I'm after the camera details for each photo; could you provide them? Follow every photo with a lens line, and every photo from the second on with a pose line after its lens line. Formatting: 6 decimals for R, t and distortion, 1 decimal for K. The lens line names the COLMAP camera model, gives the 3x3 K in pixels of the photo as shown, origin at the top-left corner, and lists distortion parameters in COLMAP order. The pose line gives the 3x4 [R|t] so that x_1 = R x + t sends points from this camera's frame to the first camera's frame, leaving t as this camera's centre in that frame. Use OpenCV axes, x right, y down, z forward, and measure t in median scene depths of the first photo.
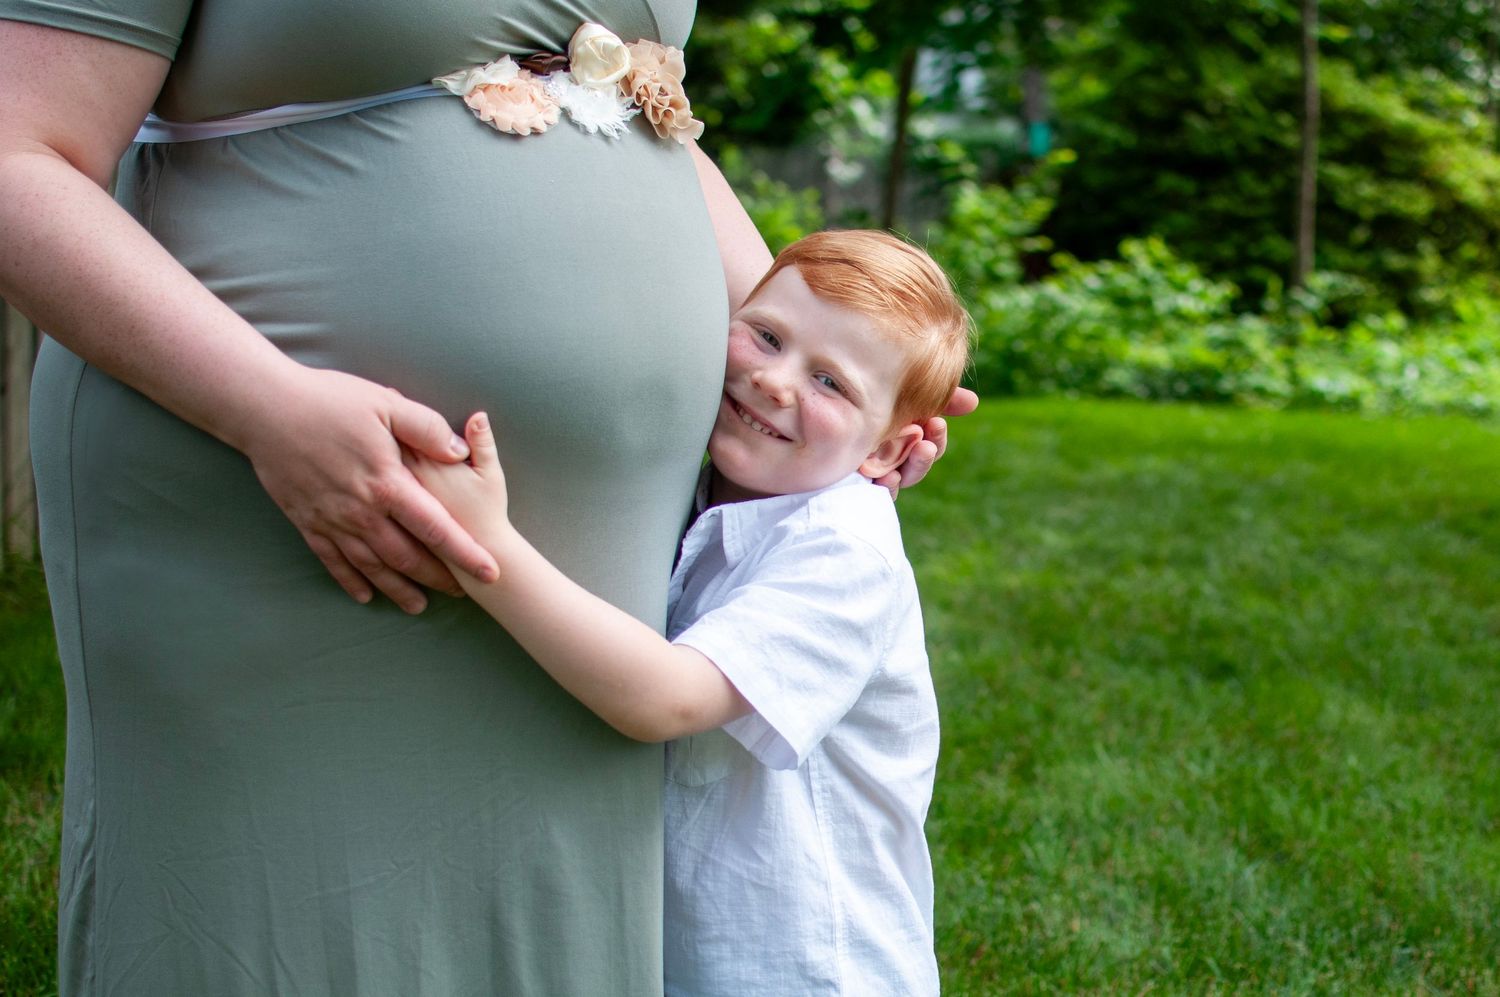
lens RADIAL K [[2163.8, 0, 740.9], [0, 2163.8, 493.2], [0, 0, 1]] dist [0.000577, 0.000000]
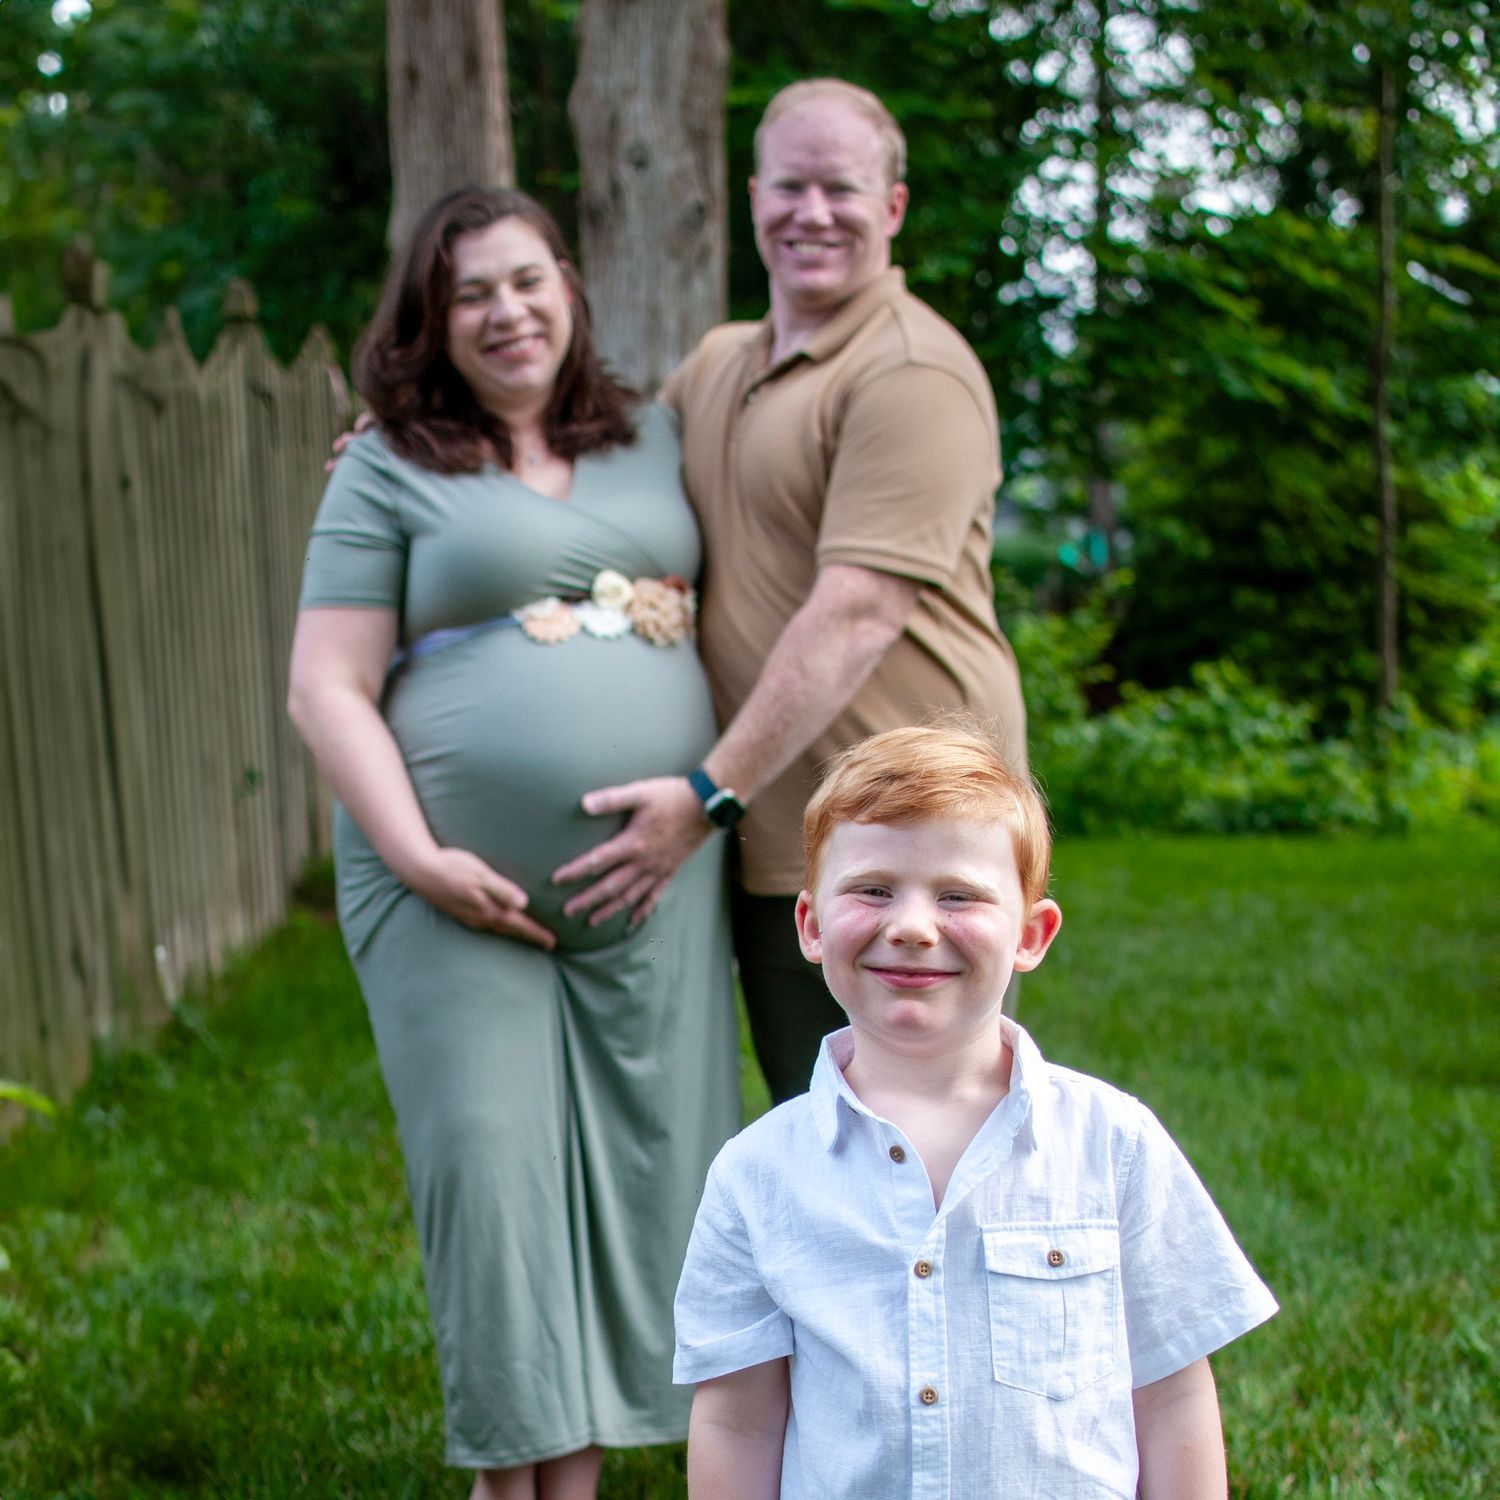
lens RADIAL K [[2874.6, 0, 757.9], [0, 2874.6, 753.9], [0, 0, 1]] dist [-0.002909, 0.000000]
pose [[0.998947, -0.045684, 0.004119, -0.017277], [0.045870, 0.994849, -0.090401, 0.024309], [0.000032, 0.090495, 0.995897, -0.230281]]
